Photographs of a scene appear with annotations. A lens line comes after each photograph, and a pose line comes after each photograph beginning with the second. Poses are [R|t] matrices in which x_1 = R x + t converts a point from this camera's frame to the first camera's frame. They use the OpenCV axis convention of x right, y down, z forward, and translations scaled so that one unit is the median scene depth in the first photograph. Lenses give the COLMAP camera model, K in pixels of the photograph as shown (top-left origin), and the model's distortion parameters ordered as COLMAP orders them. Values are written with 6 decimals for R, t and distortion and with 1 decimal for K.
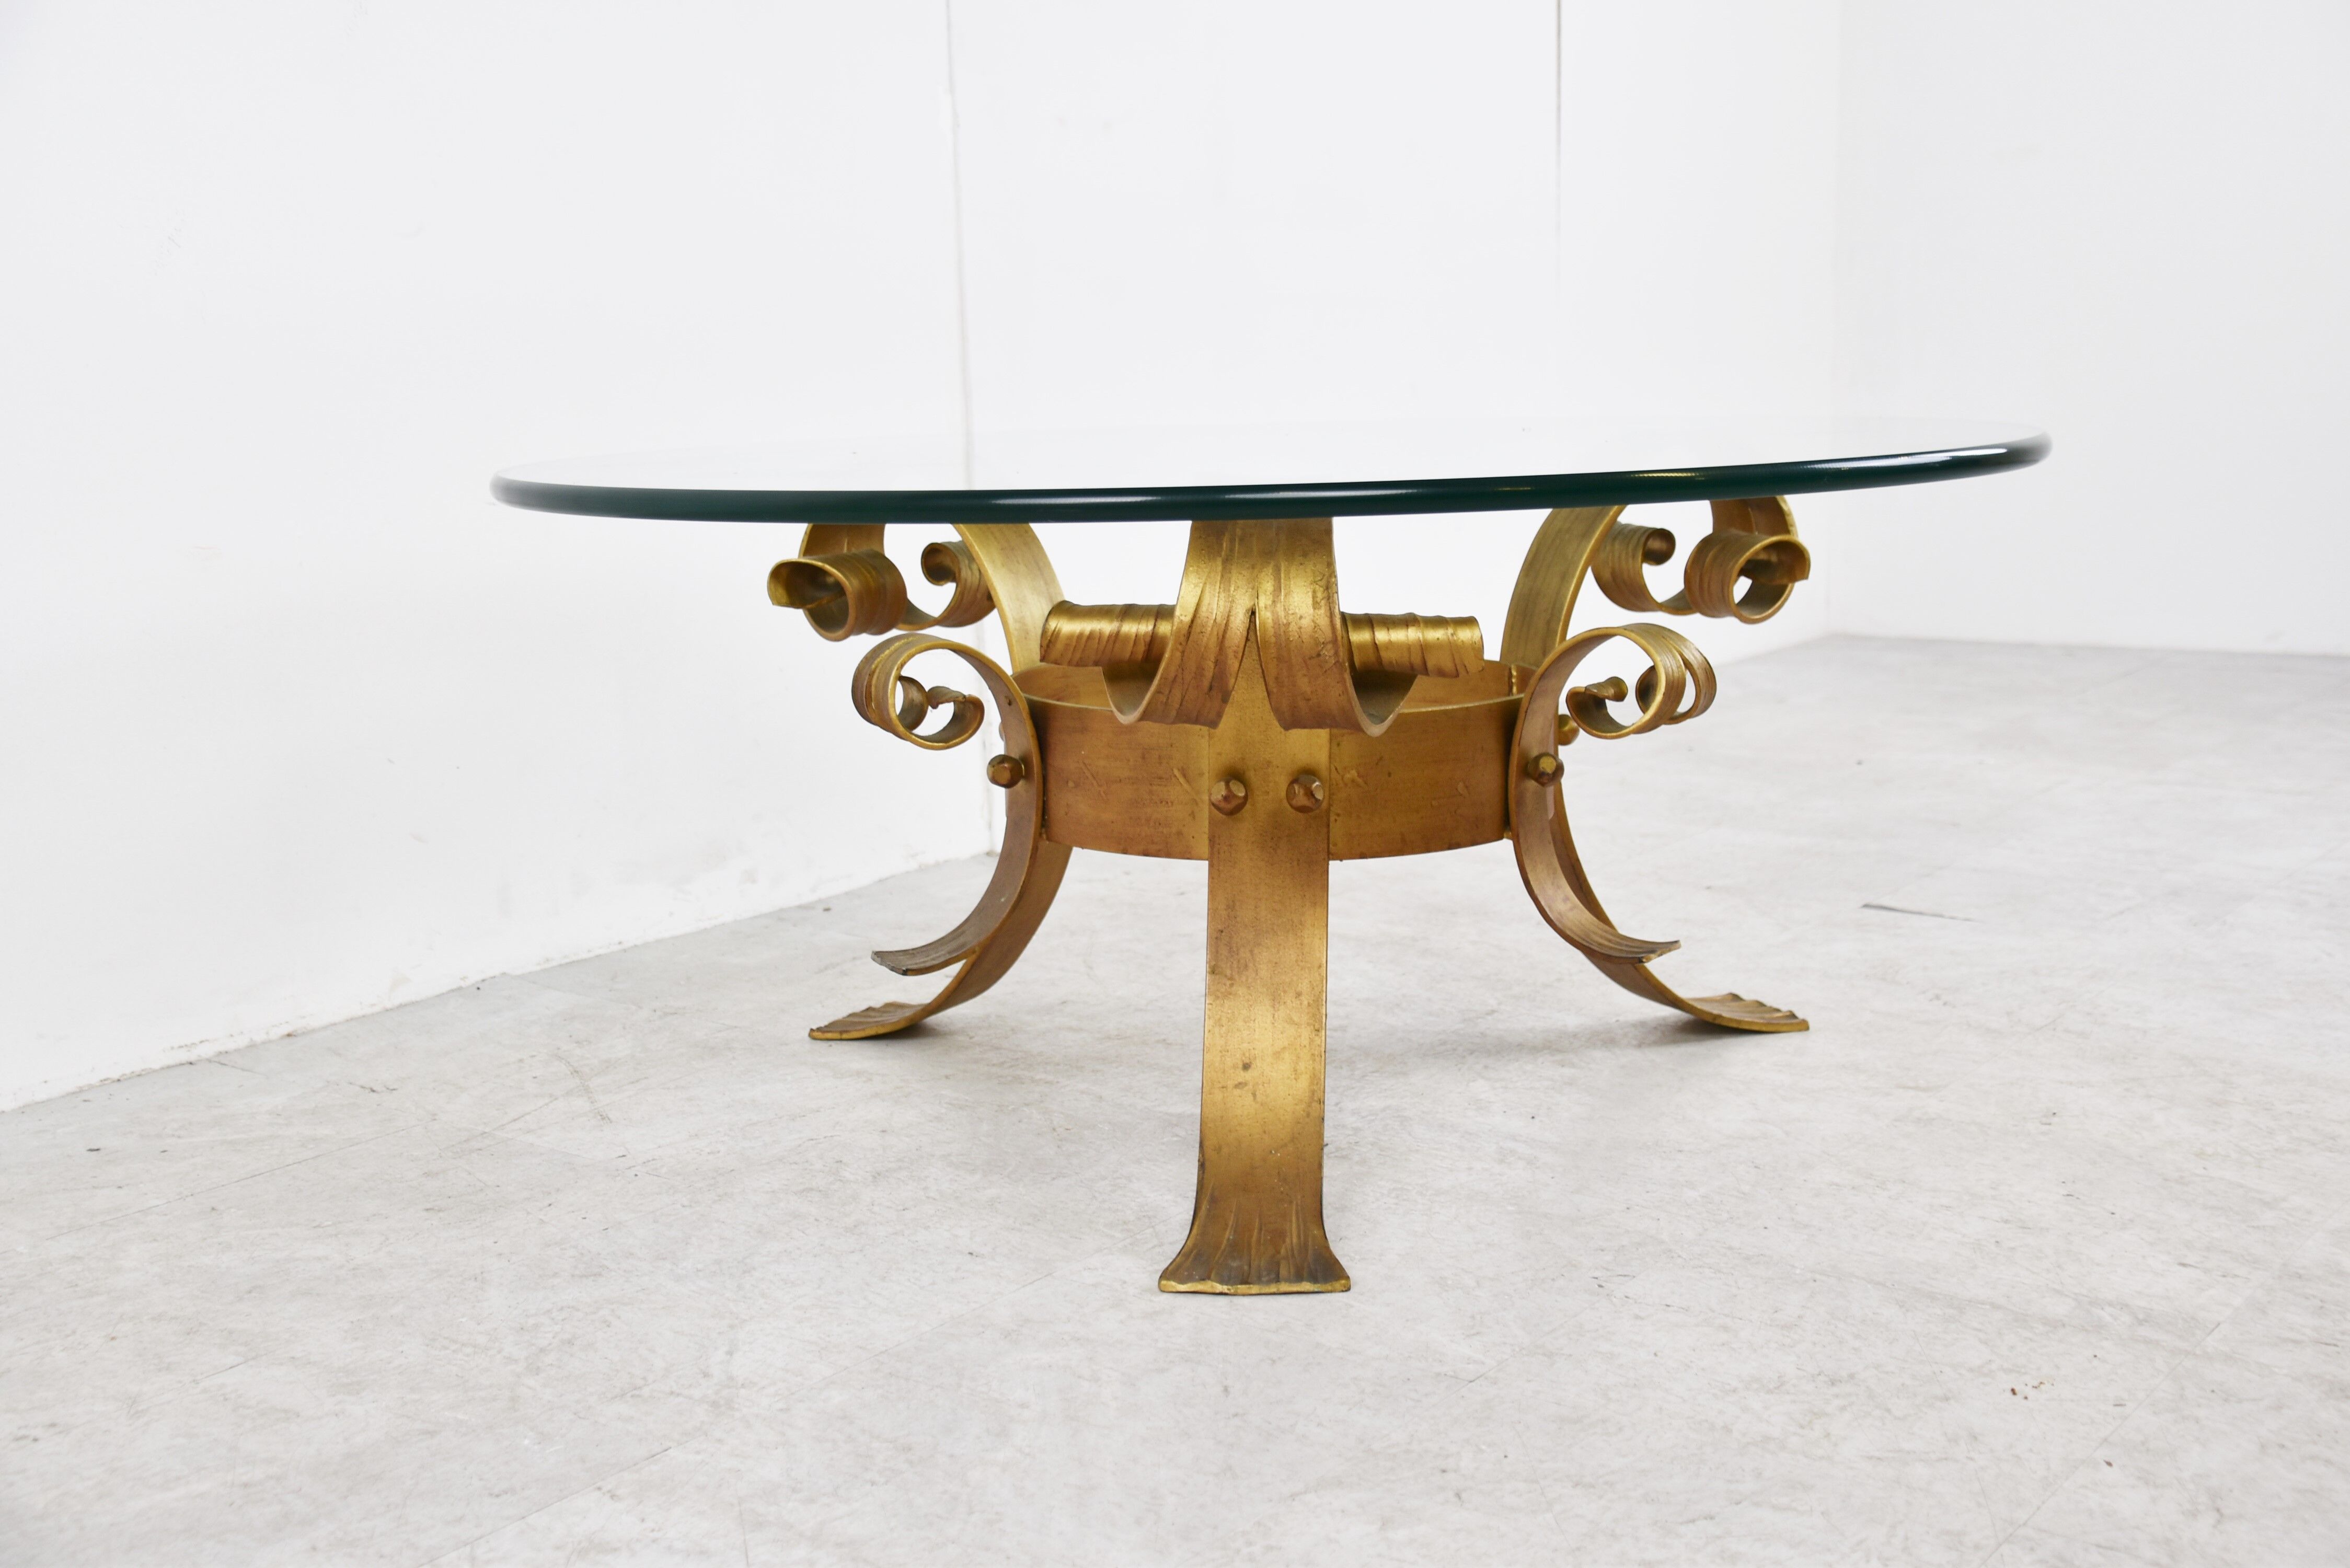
lens RADIAL K [[2642.5, 0, 1175.0], [0, 2642.5, 784.0], [0, 0, 1]] dist [-0.001356, 0.244048]
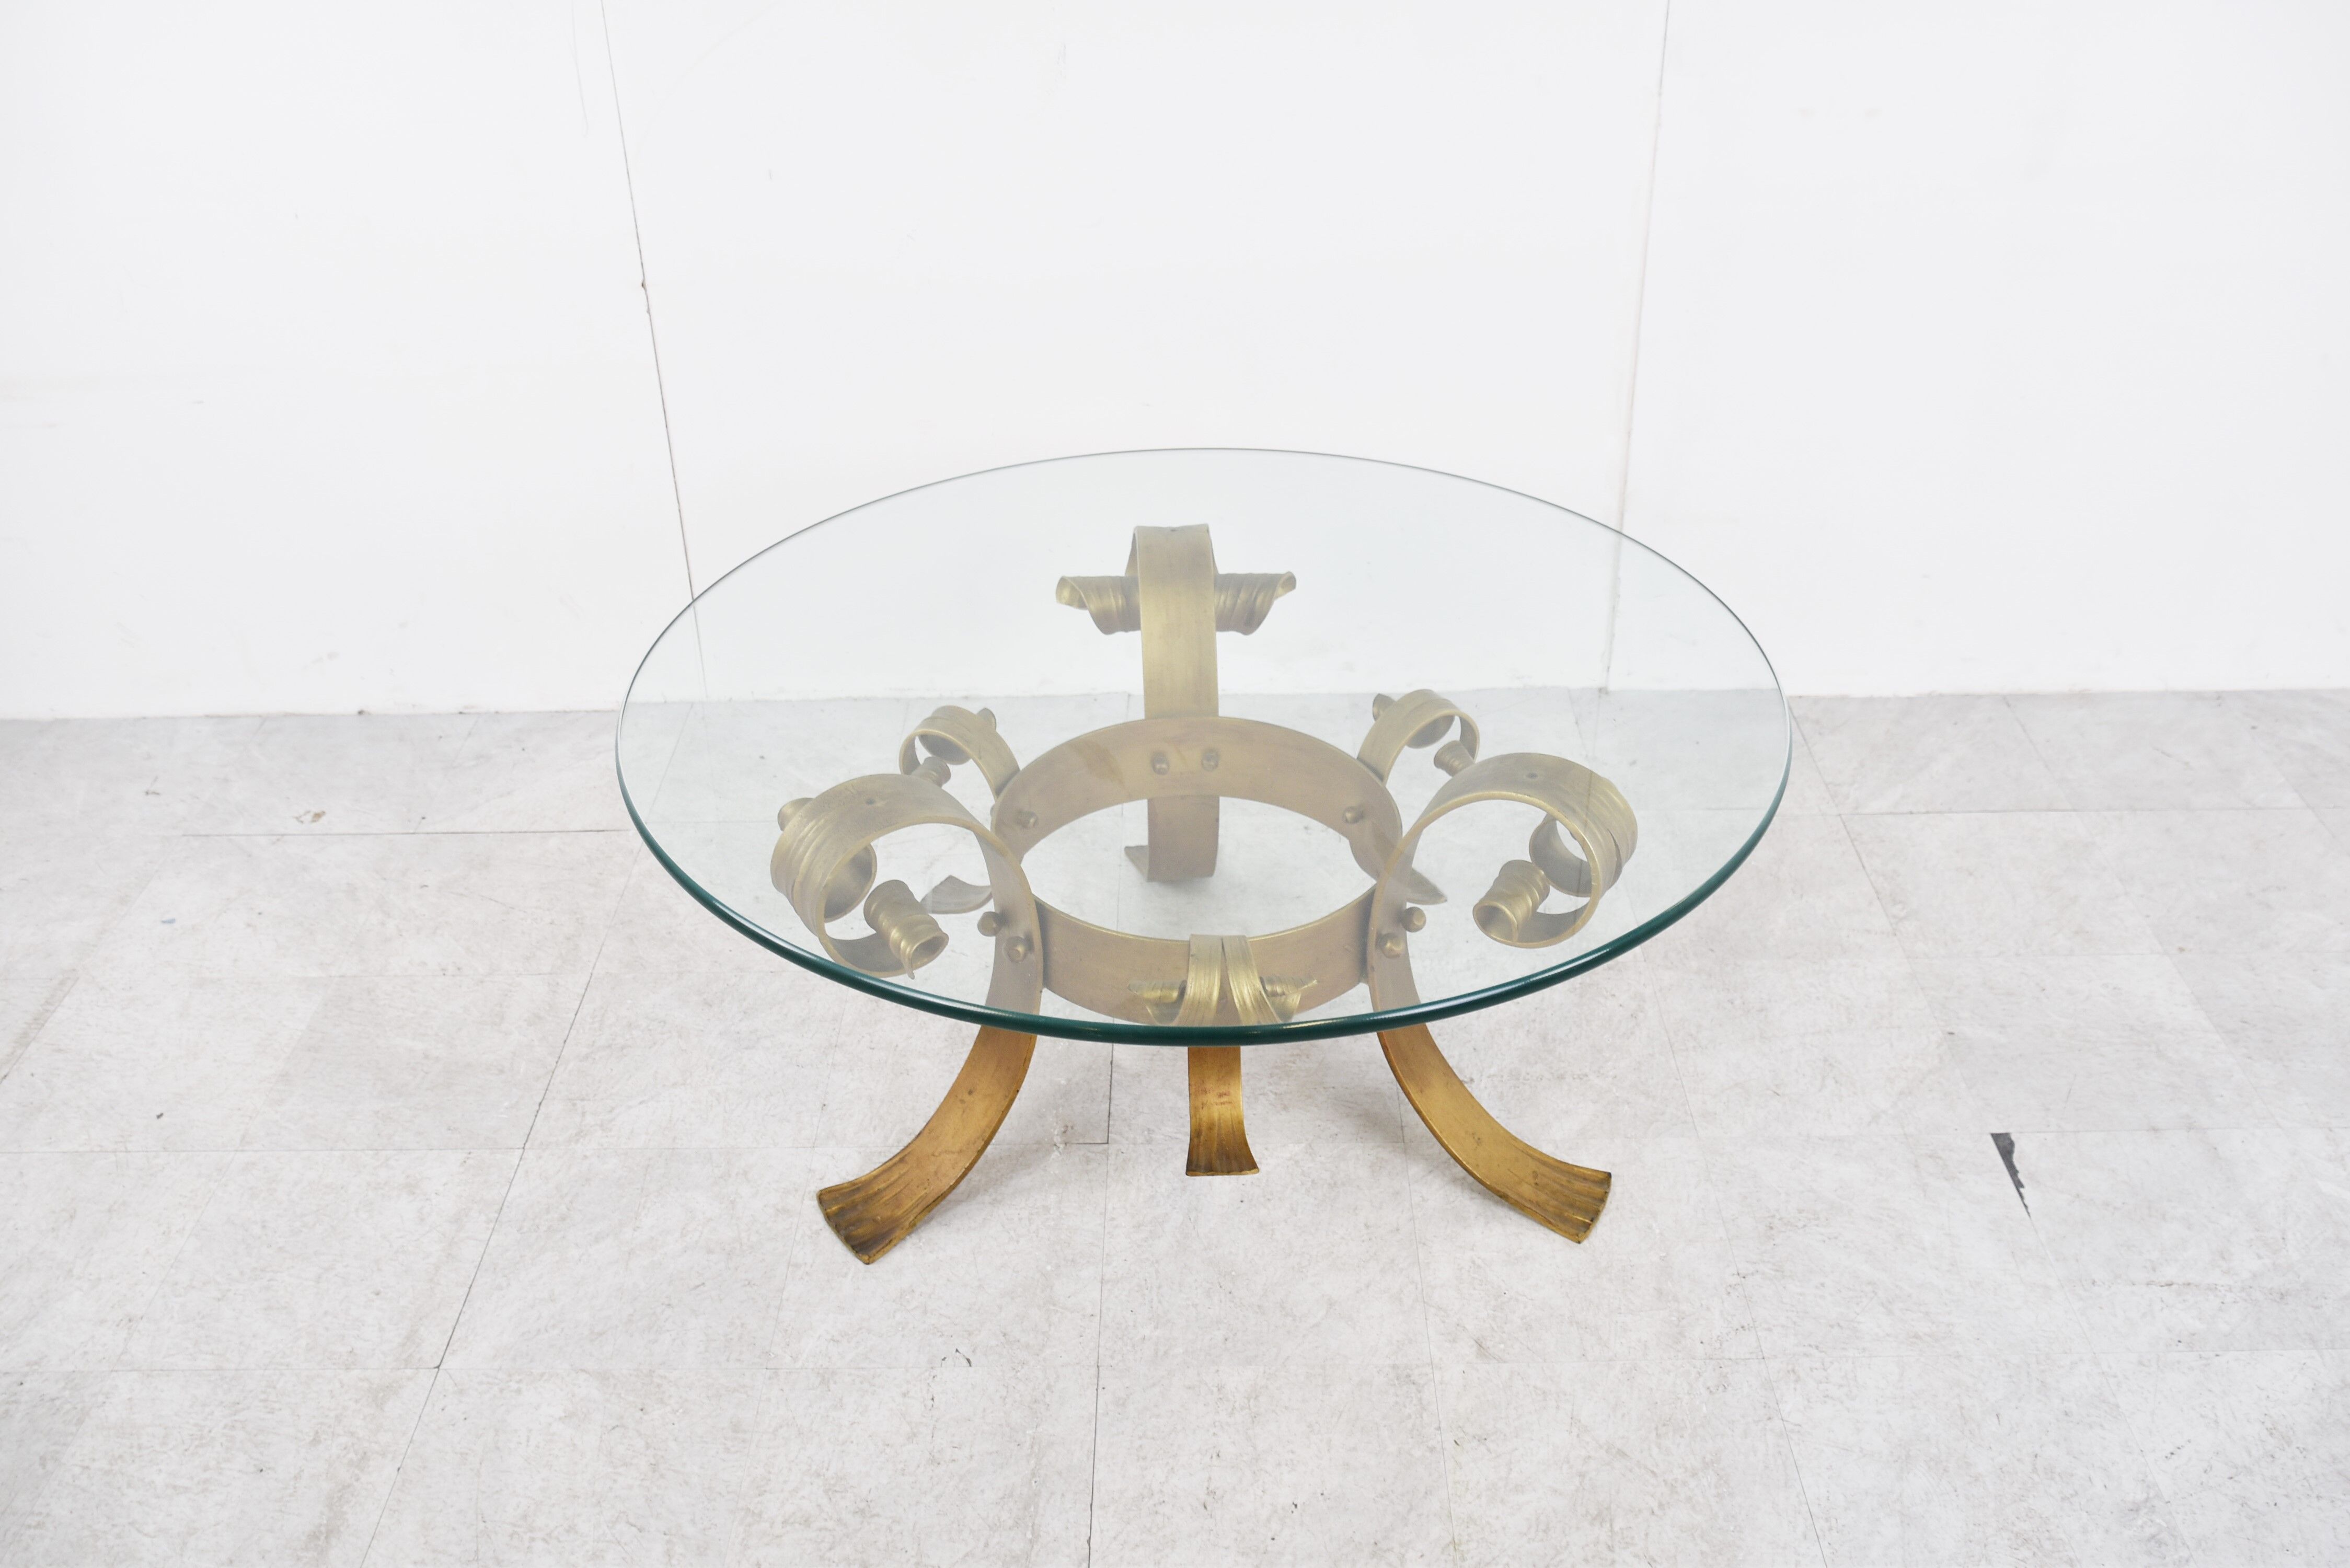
lens RADIAL K [[2153.9, 0, 1175.0], [0, 2153.9, 784.0], [0, 0, 1]] dist [-0.094381, 0.136261]
pose [[0.606920, 0.431896, -0.667169, 0.861586], [-0.133419, 0.882910, 0.450187, -0.631993], [0.783484, -0.184214, 0.593479, 0.405277]]
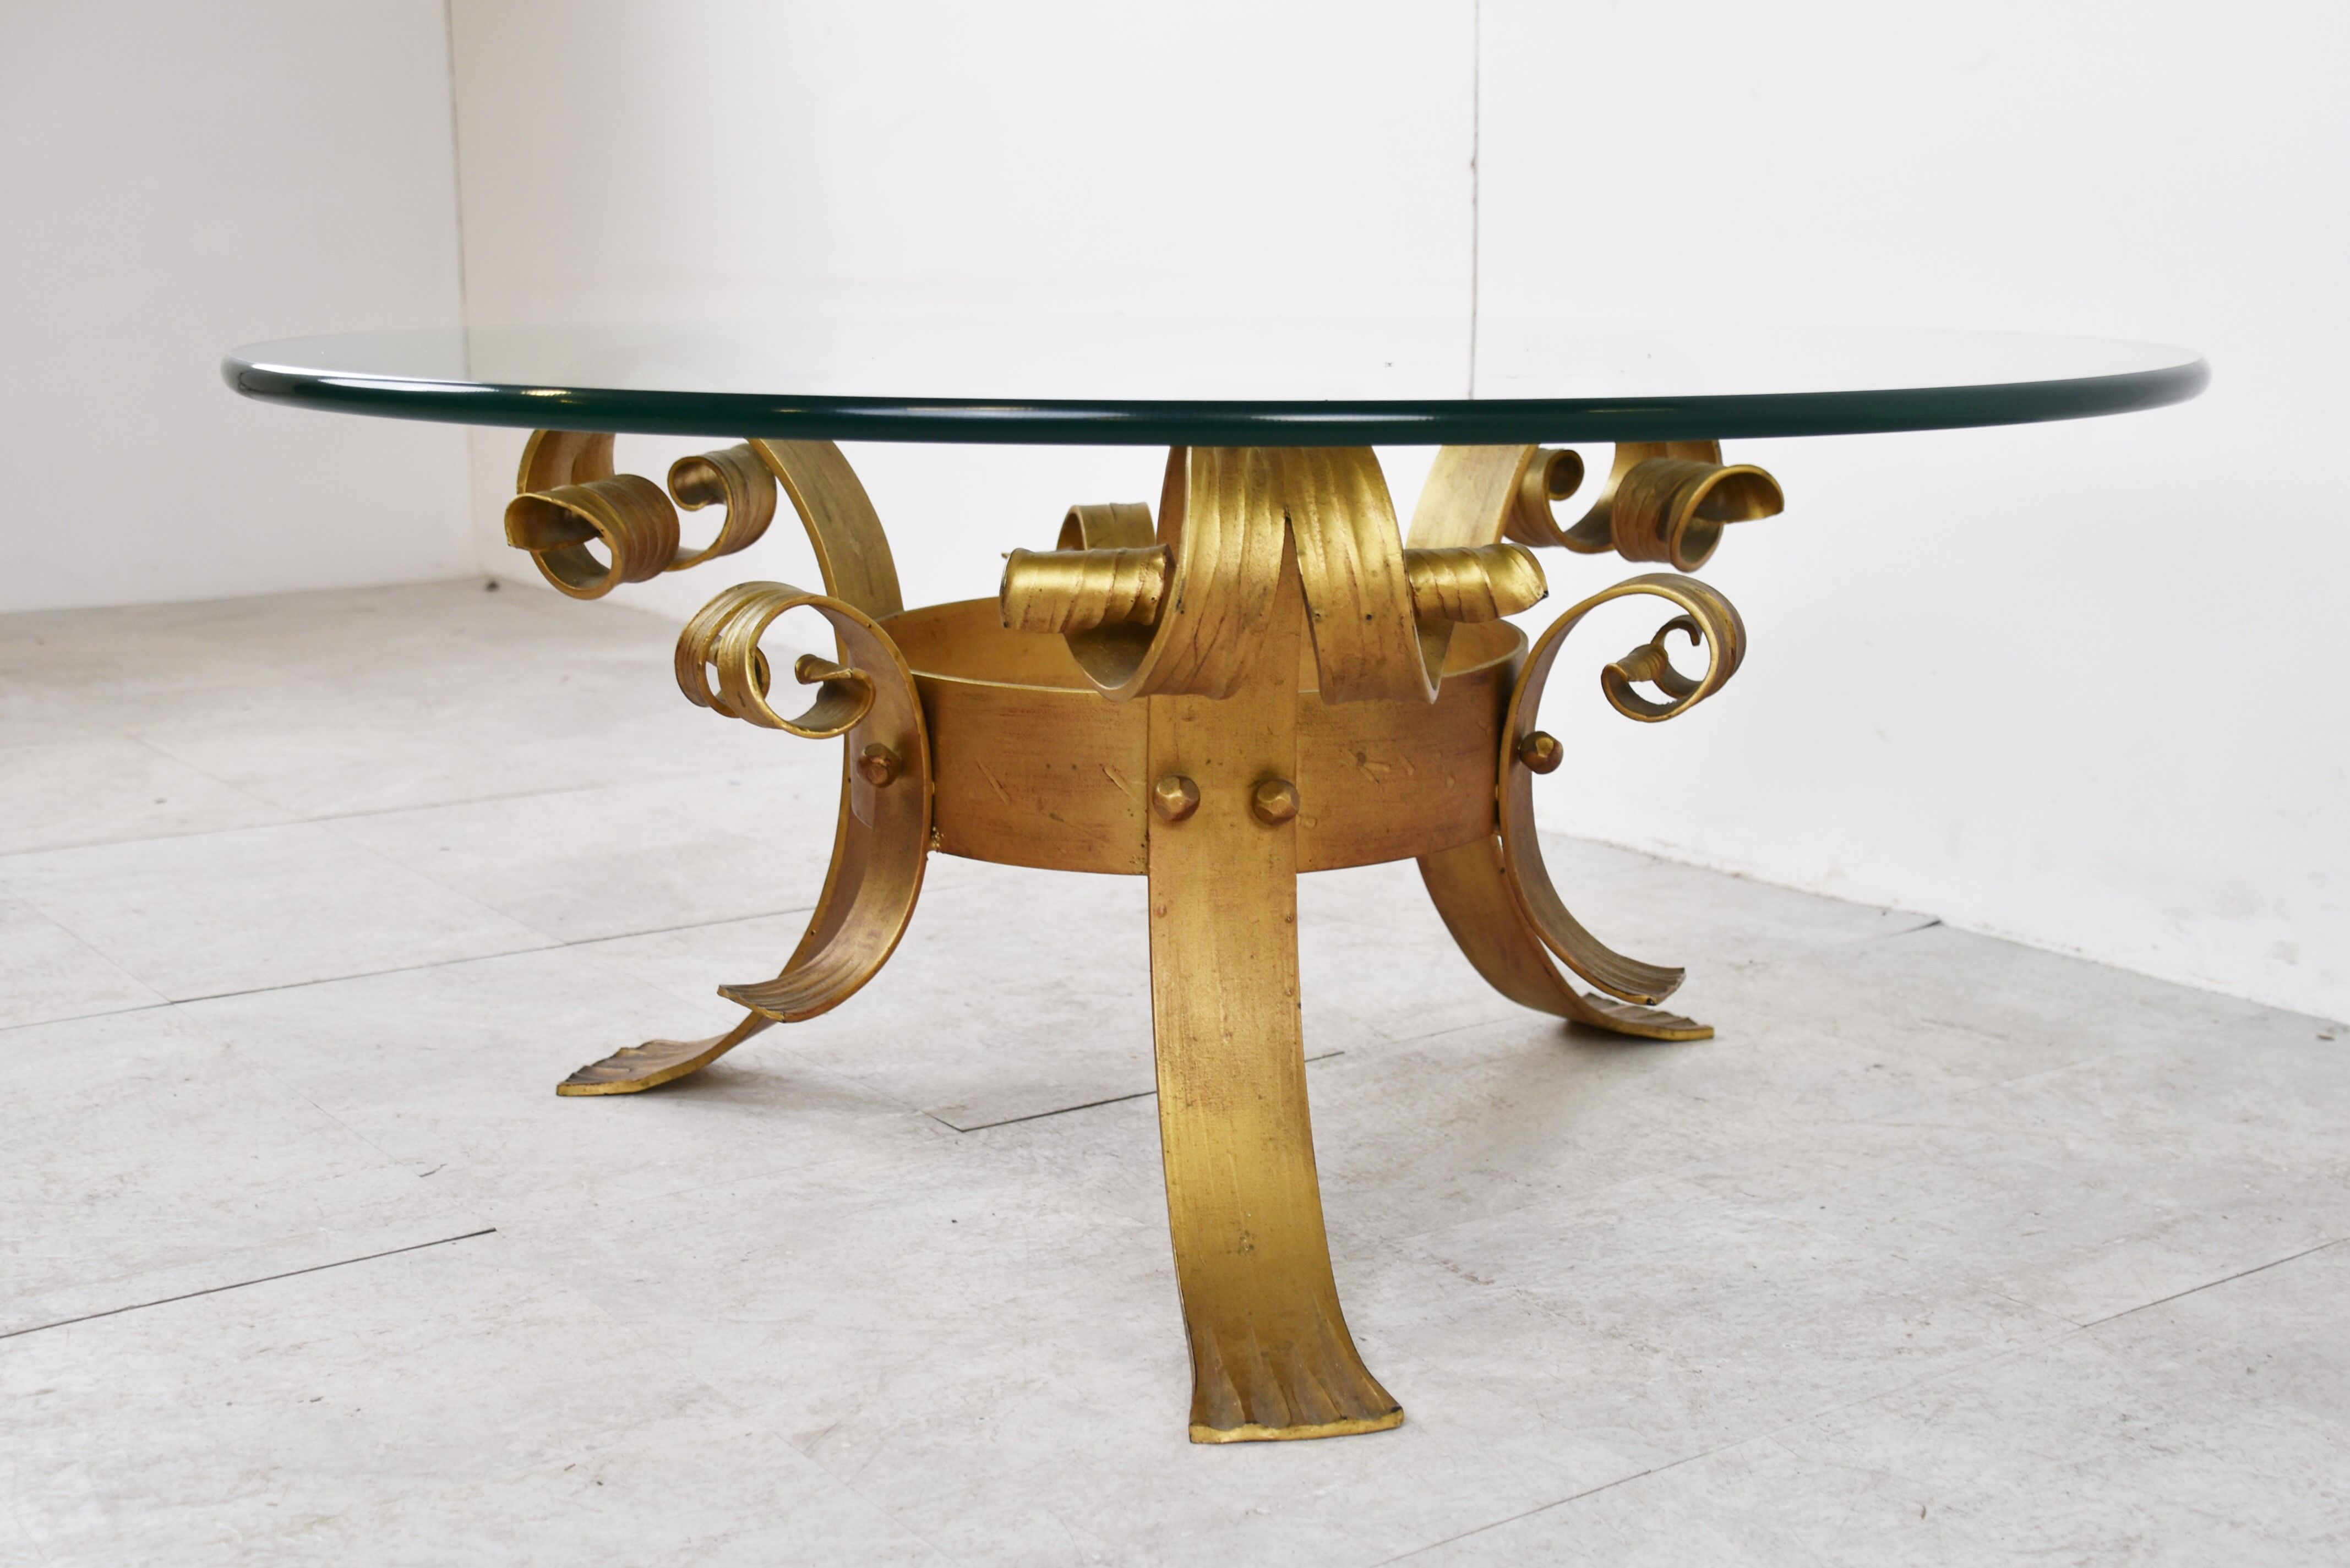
lens RADIAL K [[2869.8, 0, 1174.5], [0, 2869.8, 820.5], [0, 0, 1]] dist [0.013368, 0.319584]
pose [[-0.293261, 0.222548, -0.929769, 0.995396], [-0.152186, 0.949261, 0.275215, -0.259848], [0.943842, 0.222207, -0.244512, 1.410846]]
